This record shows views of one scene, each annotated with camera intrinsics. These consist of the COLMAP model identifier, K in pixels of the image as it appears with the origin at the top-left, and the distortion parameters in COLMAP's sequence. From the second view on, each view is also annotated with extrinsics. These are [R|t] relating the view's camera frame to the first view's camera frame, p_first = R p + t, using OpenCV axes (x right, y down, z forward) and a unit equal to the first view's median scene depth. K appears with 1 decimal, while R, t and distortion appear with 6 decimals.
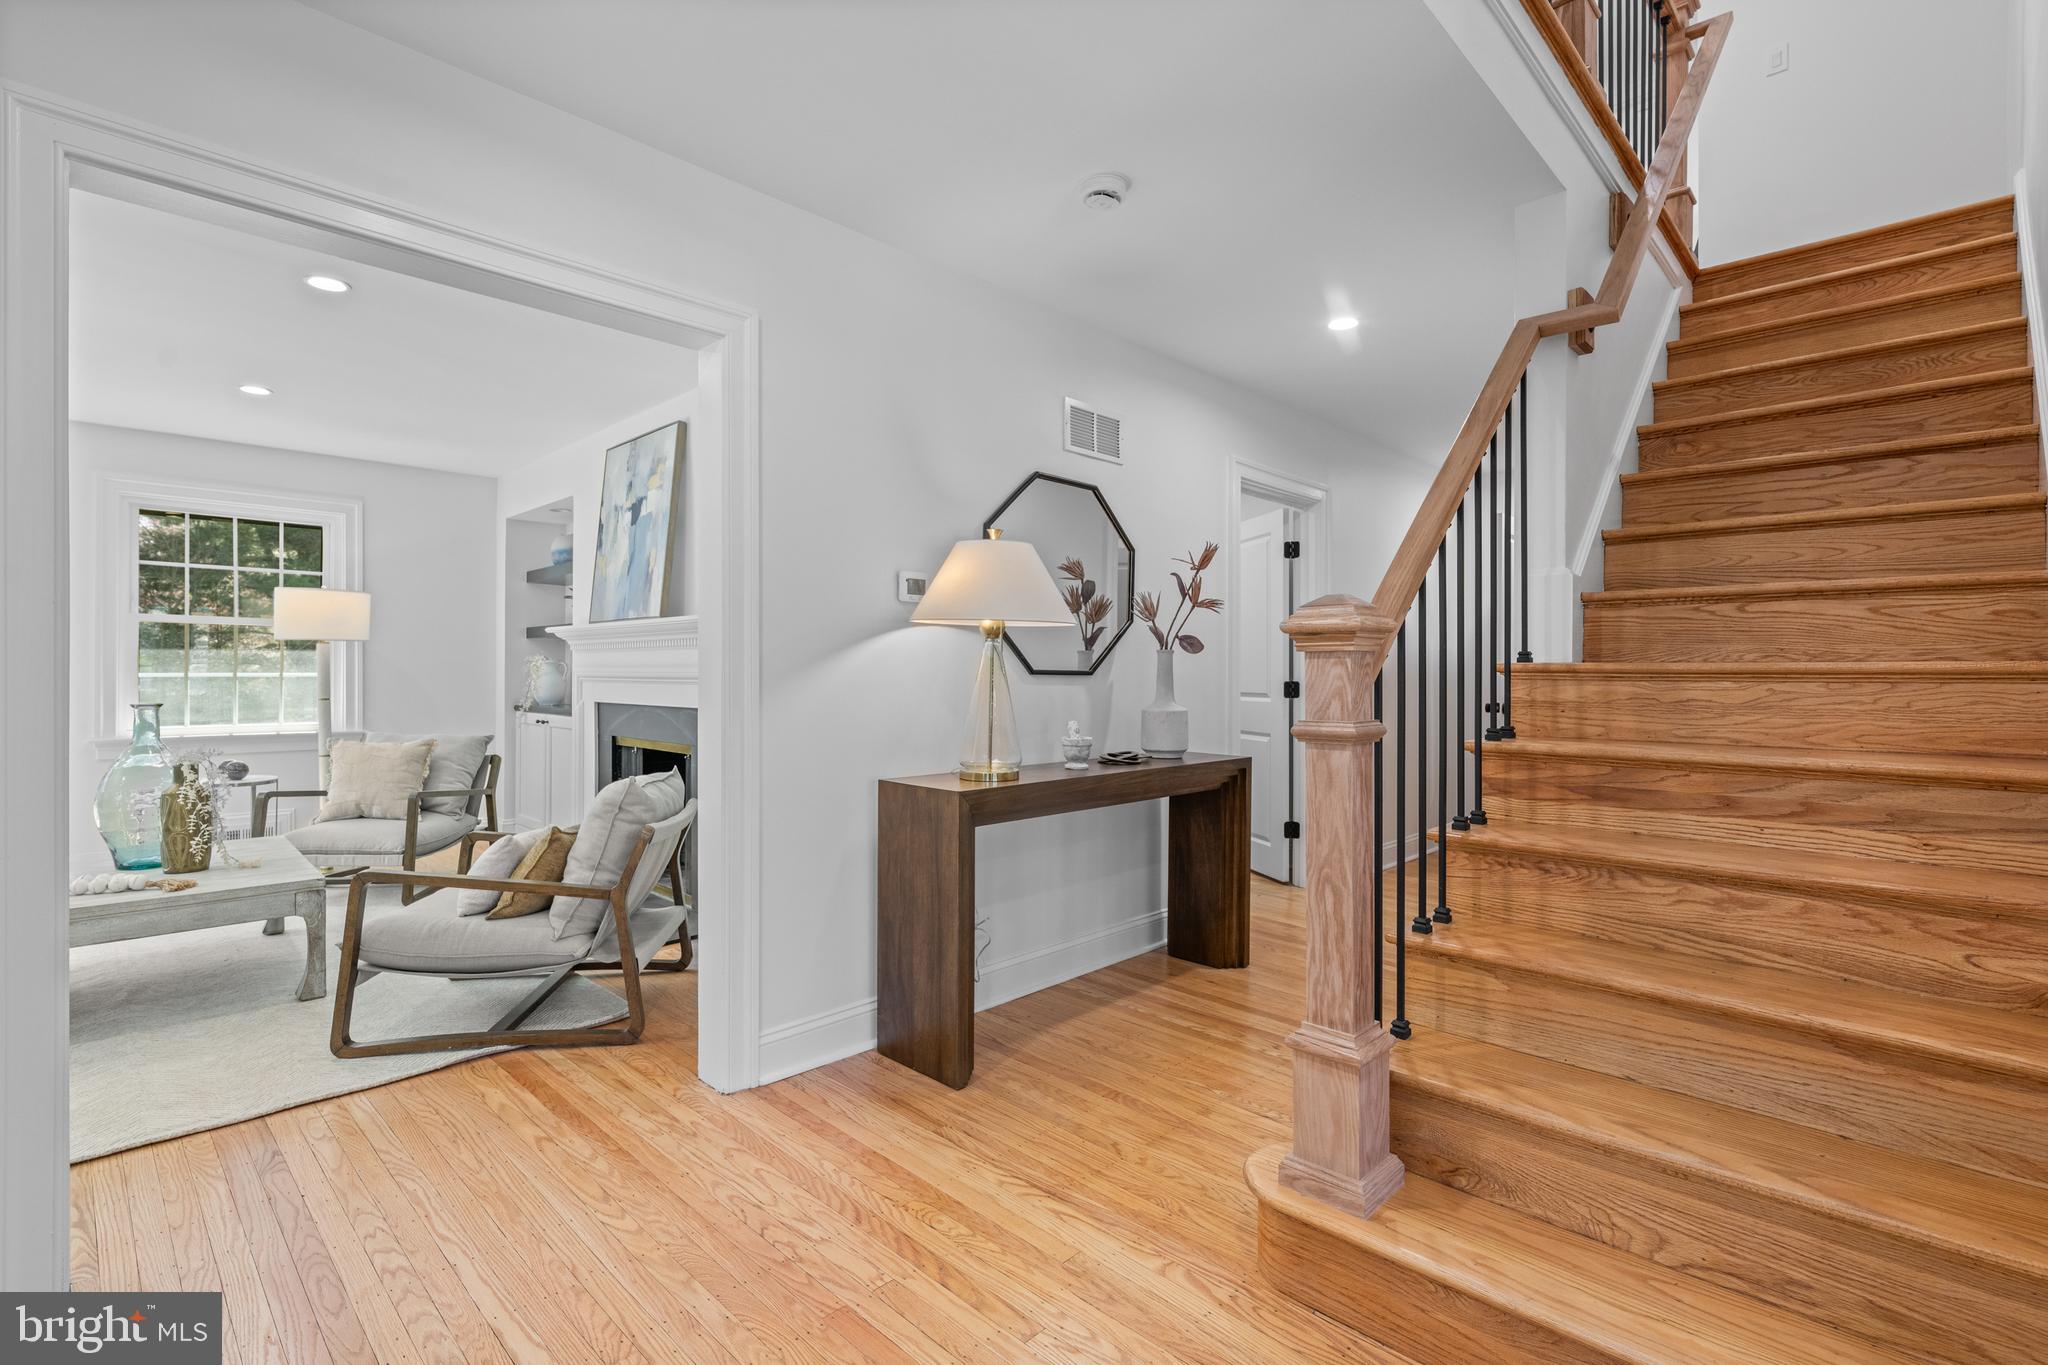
lens RADIAL K [[932.7, 0, 1021.0], [0, 932.7, 677.5], [0, 0, 1]] dist [-0.001245, 0.000131]
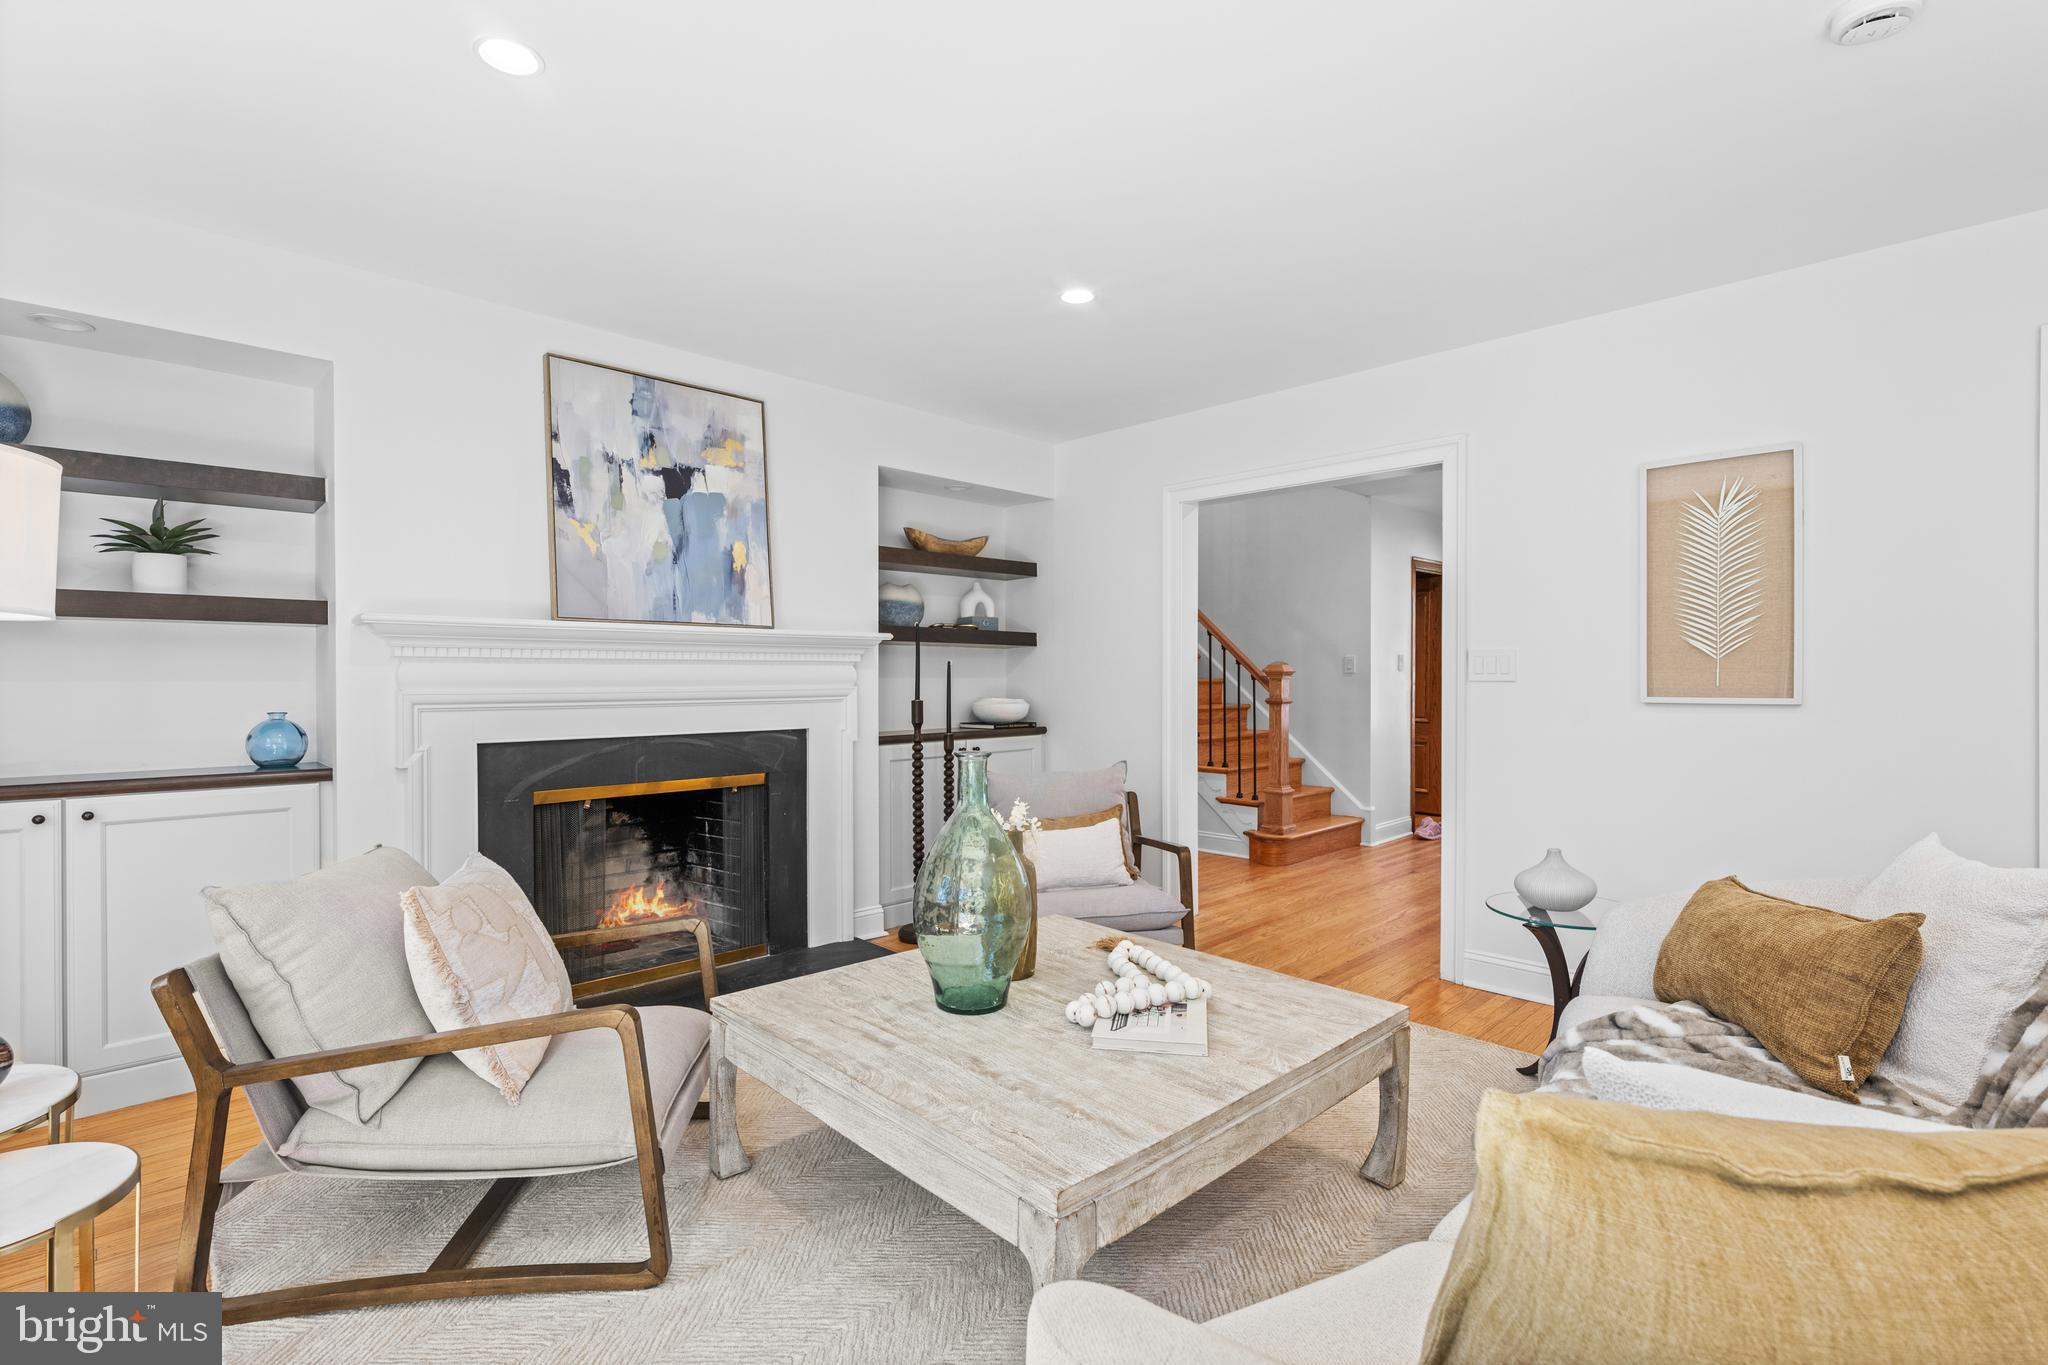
lens RADIAL K [[932.7, 0, 1021.0], [0, 932.7, 677.5], [0, 0, 1]] dist [-0.001245, 0.000131]
pose [[0.016150, -0.002947, 0.999865, -1.143898], [0.010985, 0.999936, 0.002769, -0.016545], [-0.999809, 0.010939, 0.016181, 0.693297]]
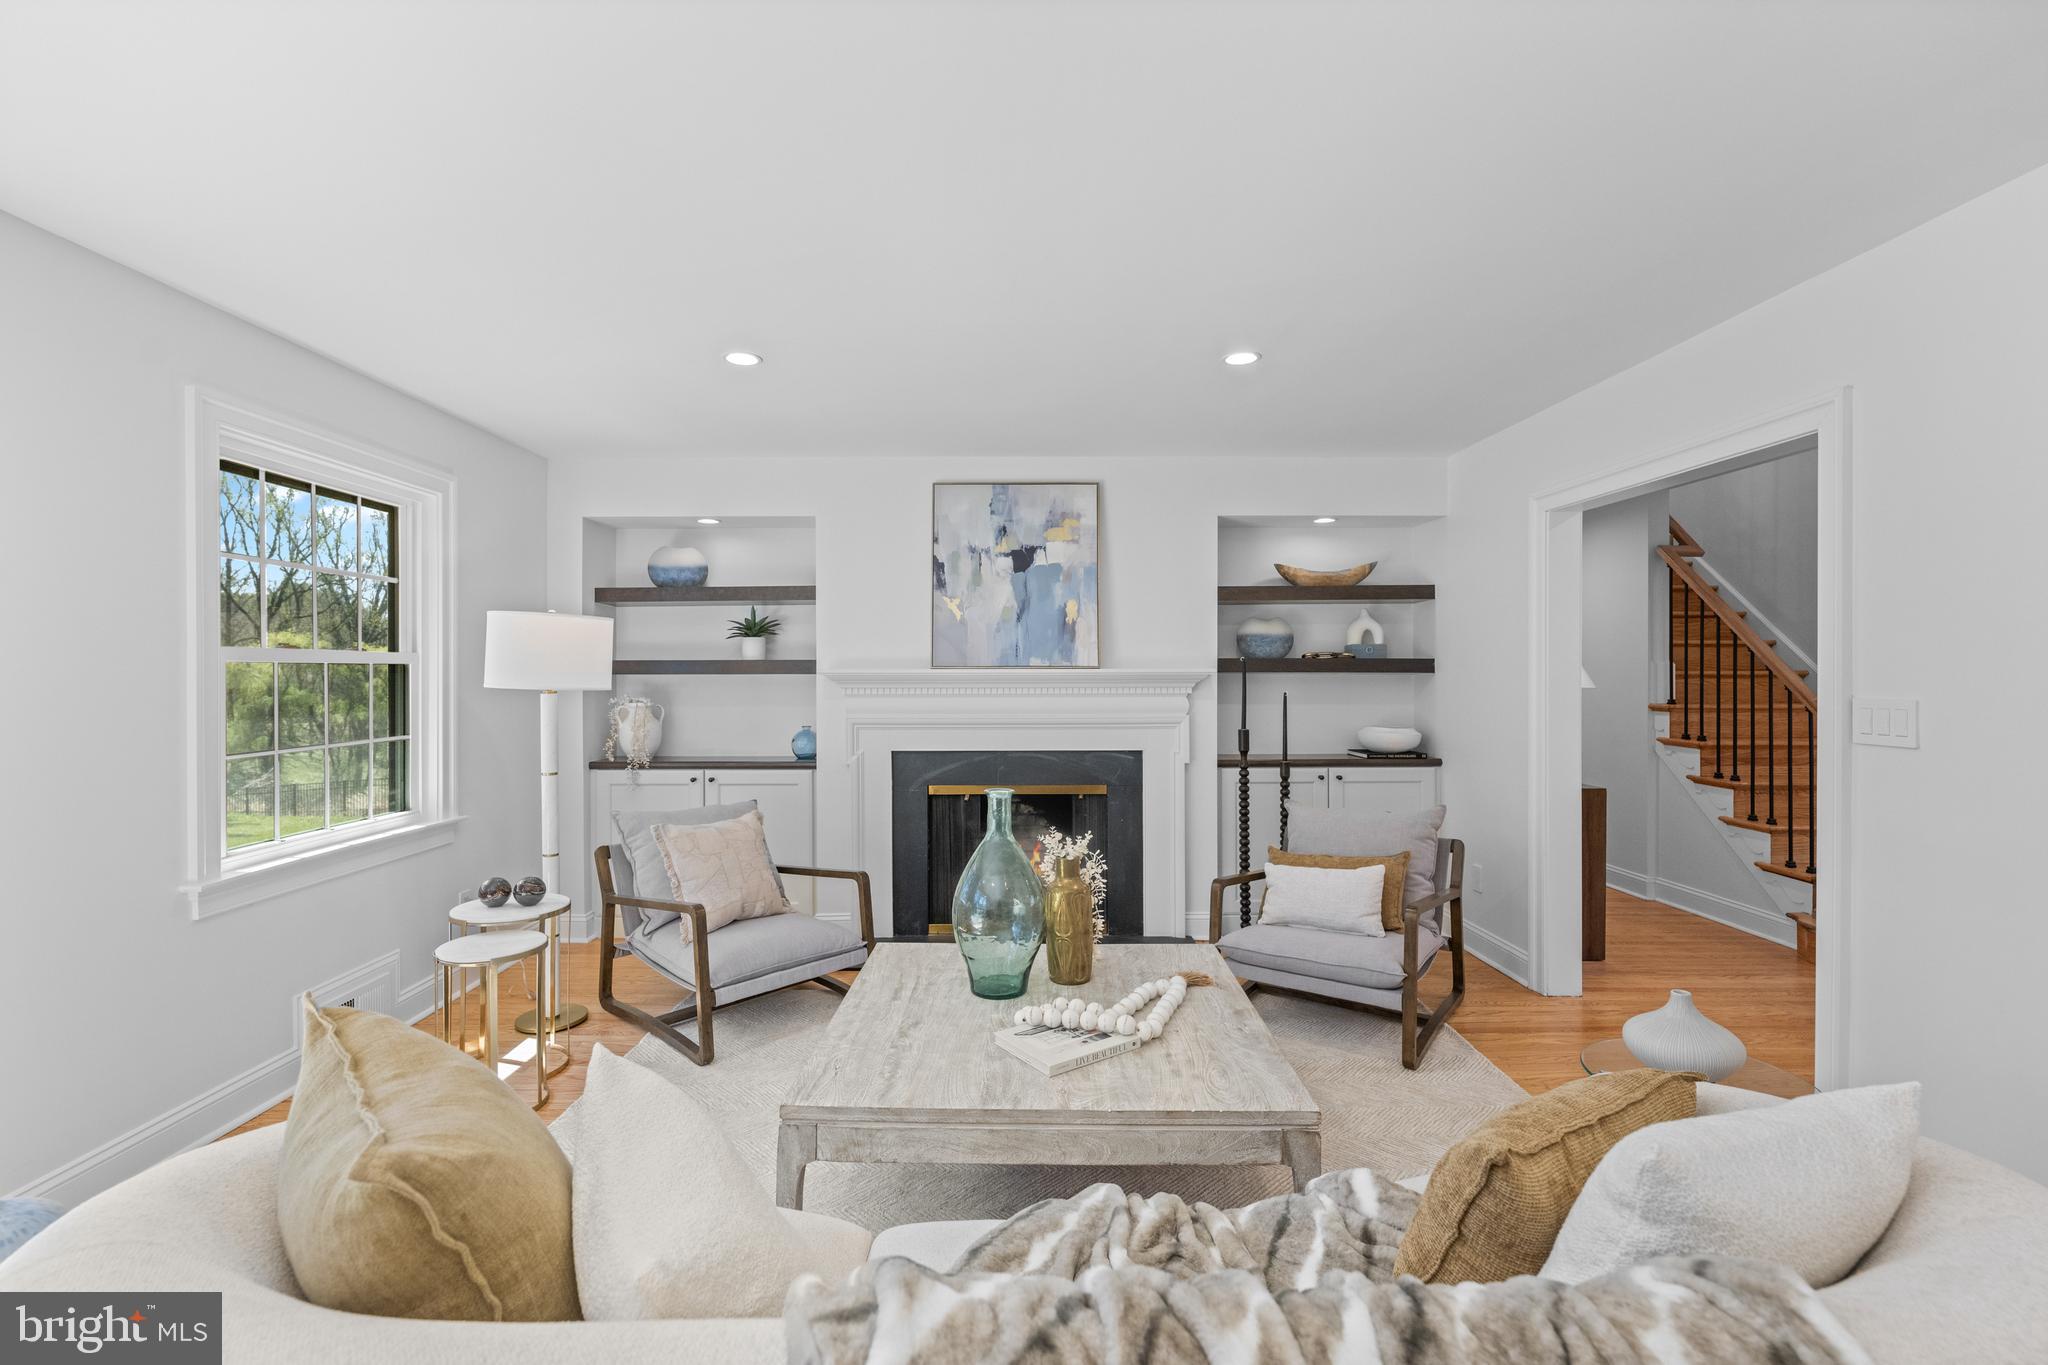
lens RADIAL K [[880.9, 0, 1027.3], [0, 880.9, 674.8], [0, 0, 1]] dist [-0.001899, -0.000140]
pose [[0.707190, -0.004417, 0.707010, -1.056193], [0.009844, 0.999945, -0.003599, -0.048662], [-0.706955, 0.009505, 0.707195, 0.320337]]
